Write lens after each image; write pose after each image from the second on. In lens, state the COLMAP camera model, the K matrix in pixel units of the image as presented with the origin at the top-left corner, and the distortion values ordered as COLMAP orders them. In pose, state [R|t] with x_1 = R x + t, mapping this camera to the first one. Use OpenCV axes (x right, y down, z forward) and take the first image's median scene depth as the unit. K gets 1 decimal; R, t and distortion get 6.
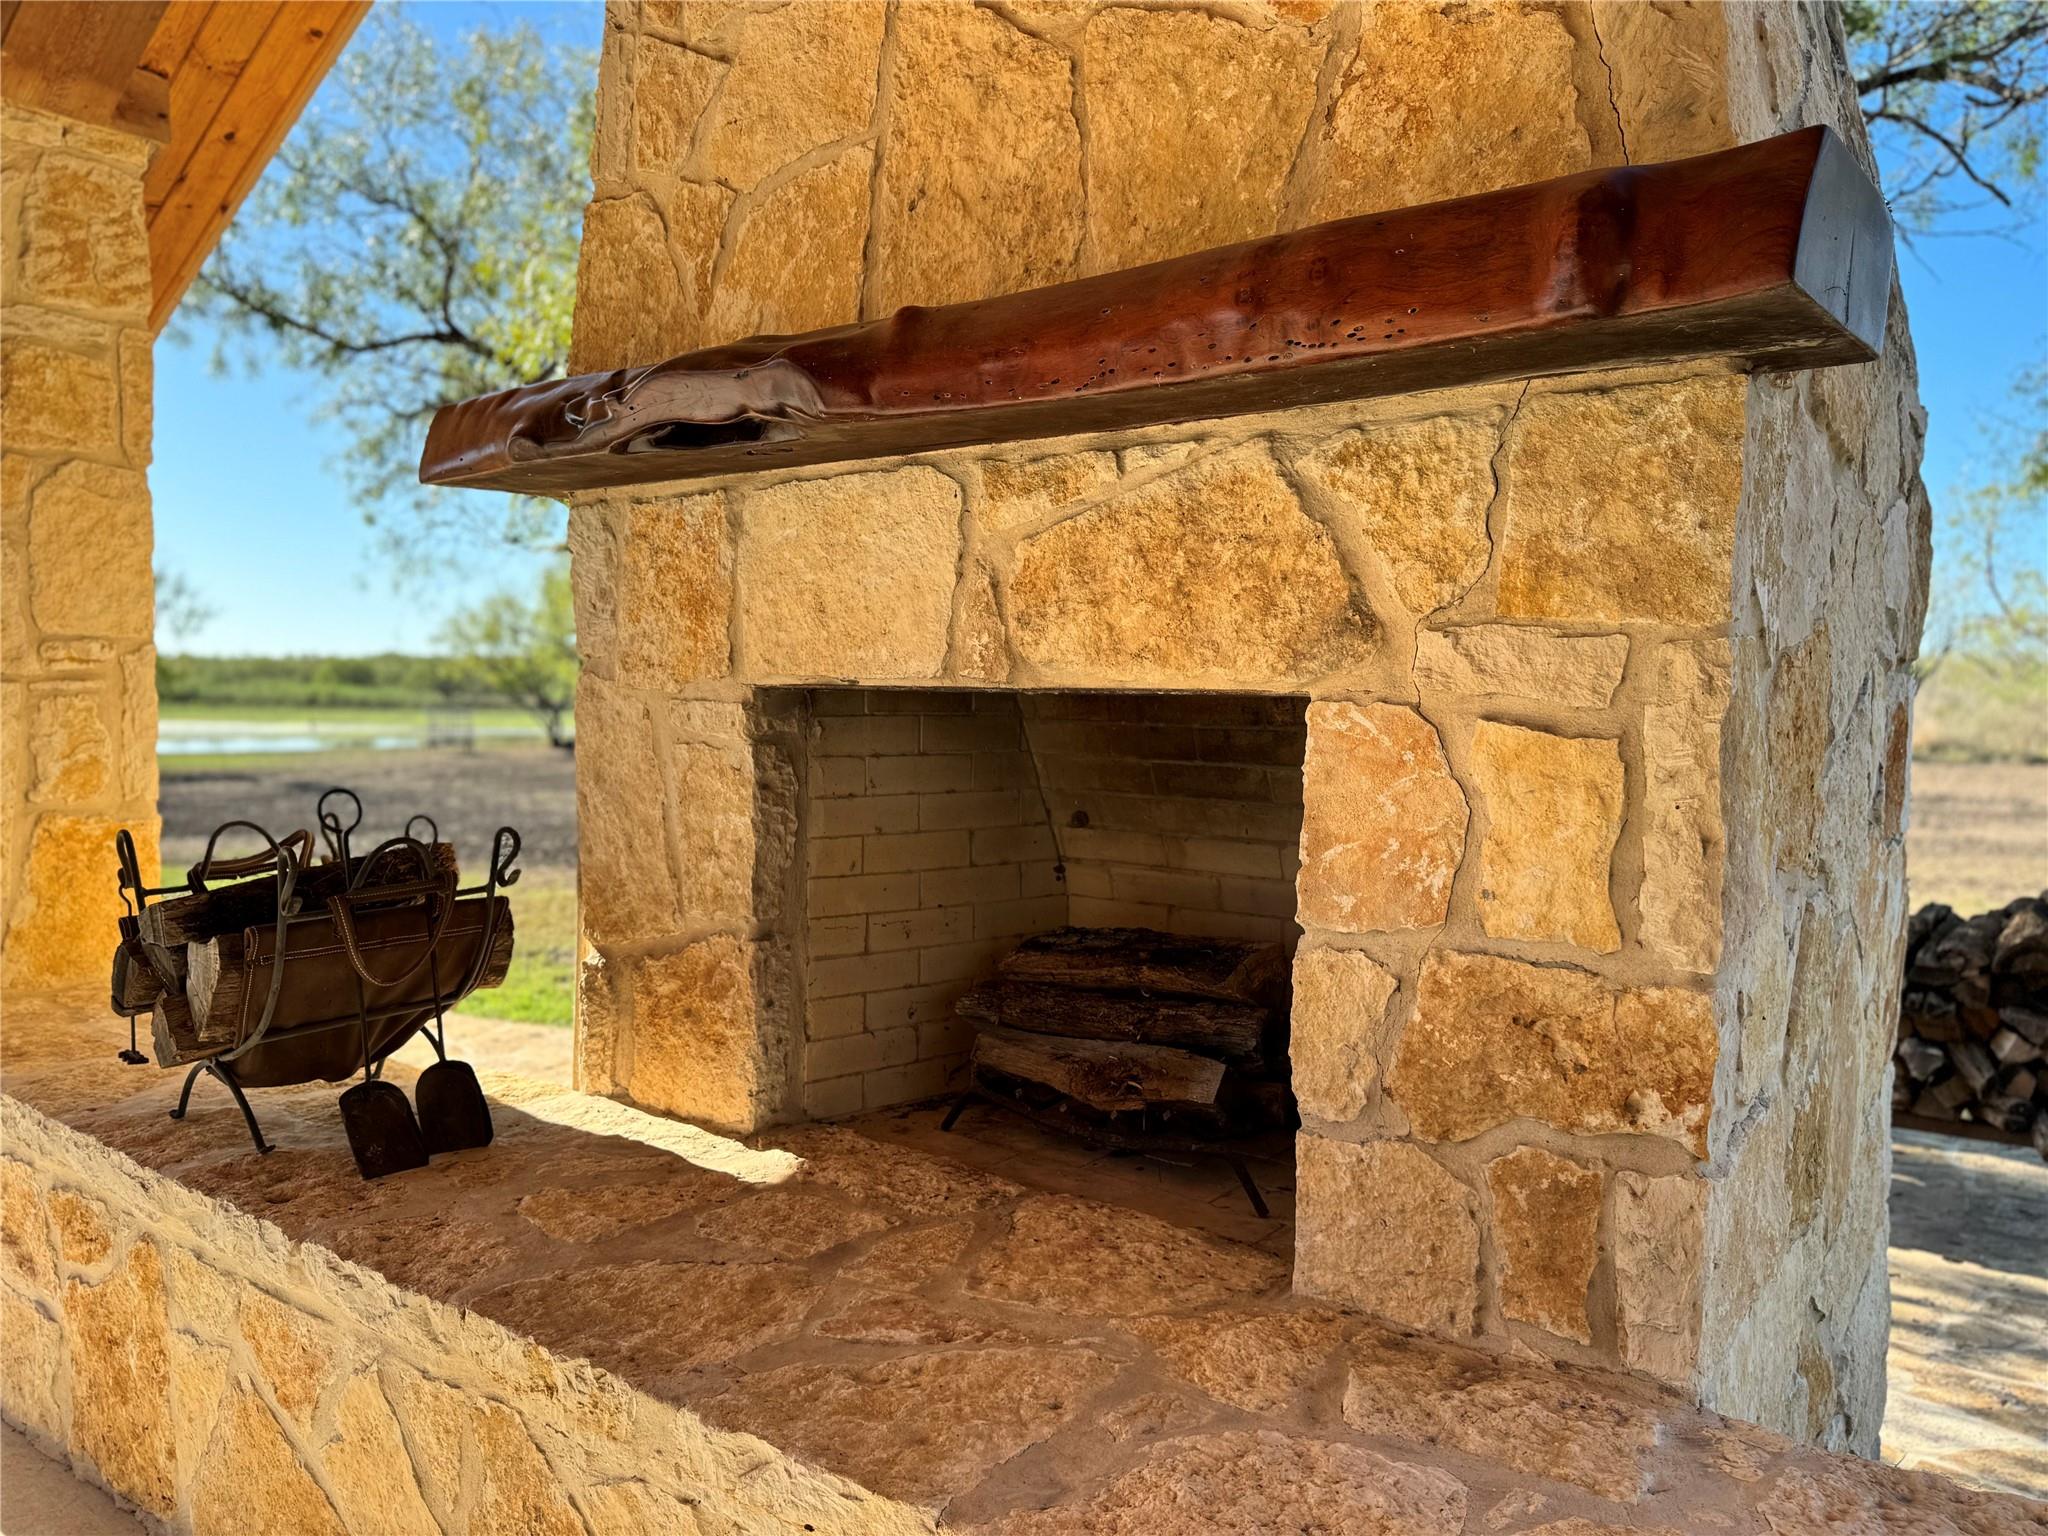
lens RADIAL K [[1430.4, 0, 1024.0], [0, 1430.4, 768.0], [0, 0, 1]] dist [0.042370, 0.000234]
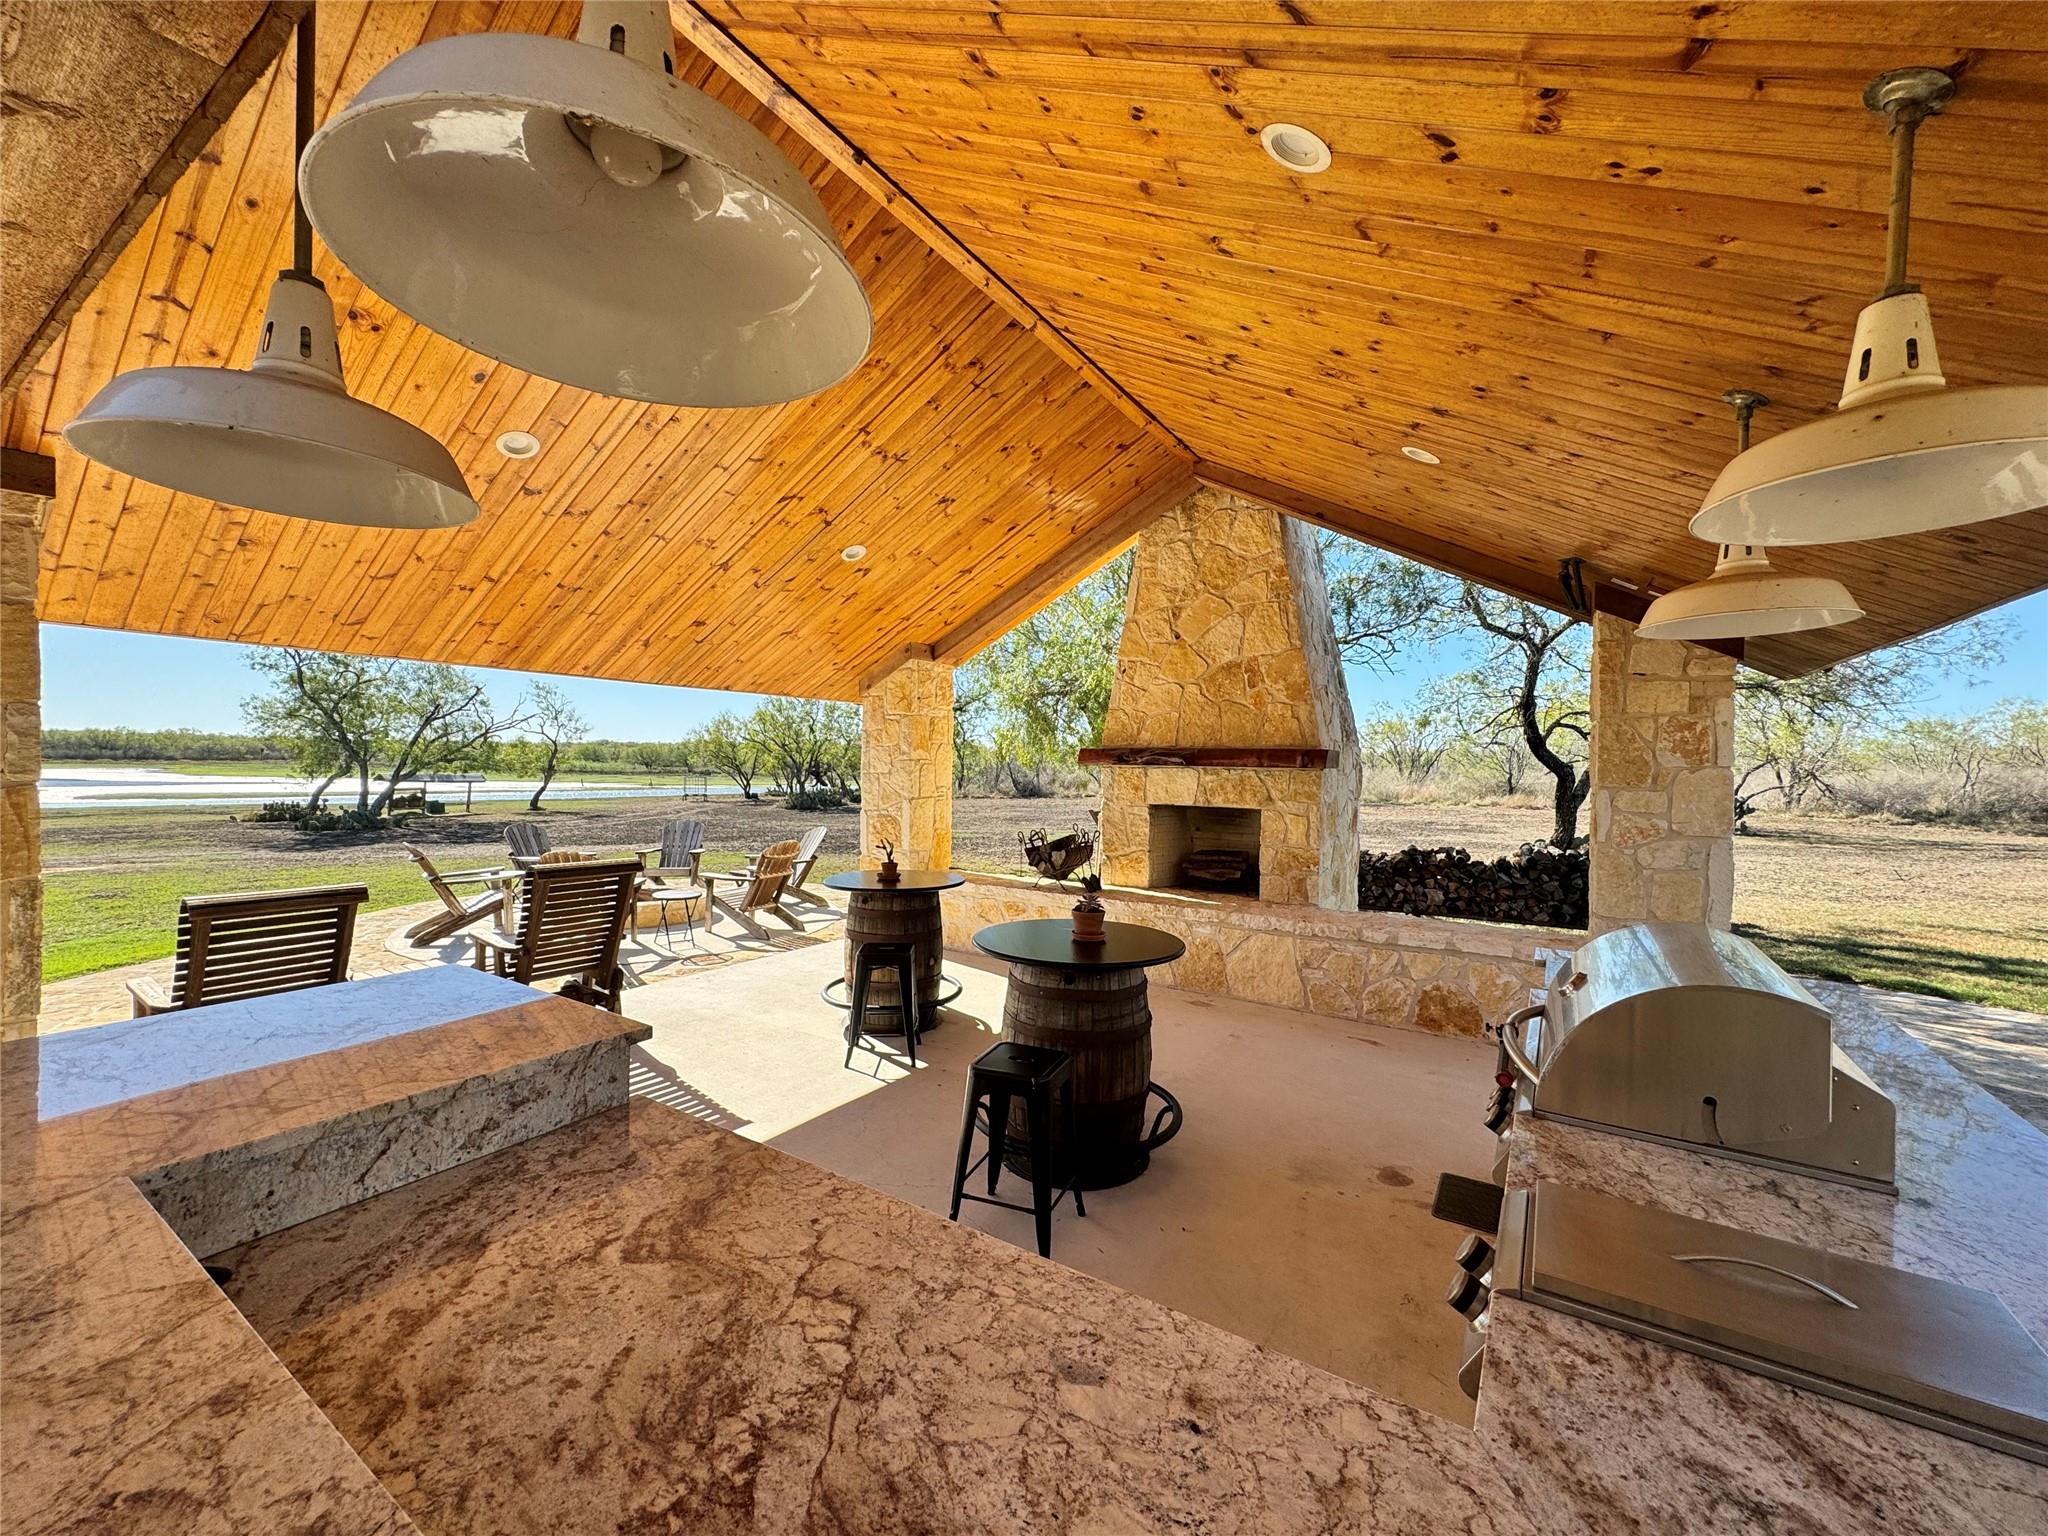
lens RADIAL K [[818.1, 0, 1024.8], [0, 818.1, 764.3], [0, 0, 1]] dist [0.000389, -0.000161]
pose [[0.997530, 0.003883, 0.070138, -1.022969], [-0.000143, 0.998581, -0.053256, -0.051414], [-0.070245, 0.053114, 0.996115, -2.388570]]
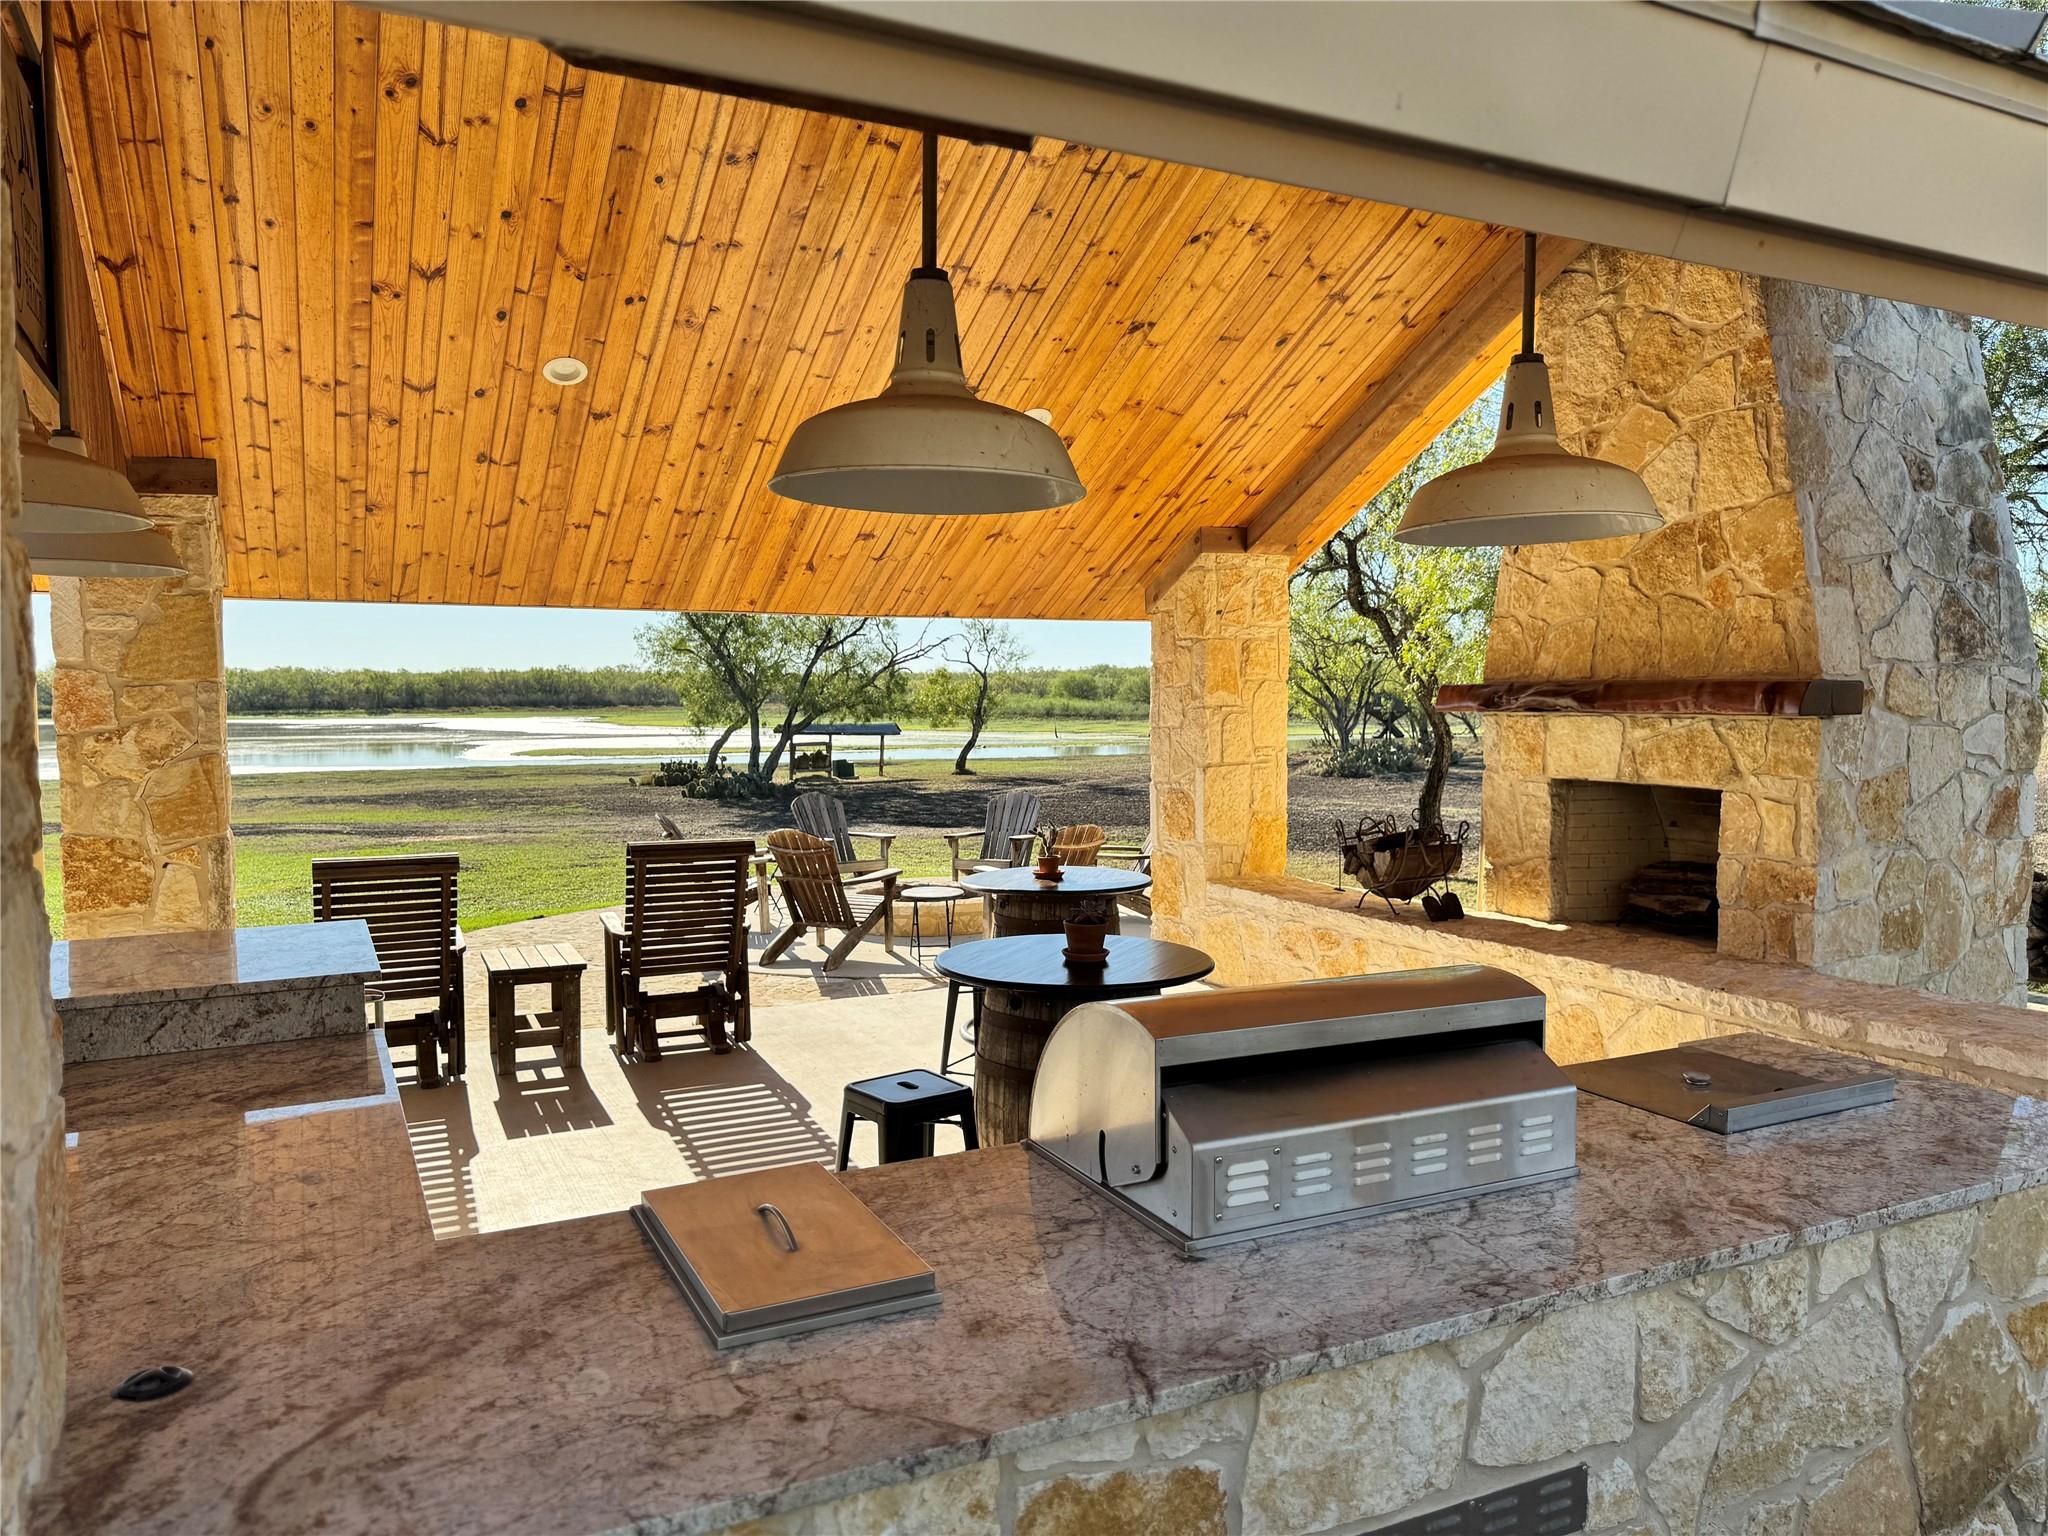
lens RADIAL K [[1436.0, 0, 1033.8], [0, 1436.0, 778.6], [0, 0, 1]] dist [0.114767, -0.184105]
pose [[0.897375, 0.010636, -0.441141, 0.232273], [-0.008814, 0.999942, 0.006180, -0.077435], [0.441181, -0.001658, 0.897417, -2.766124]]
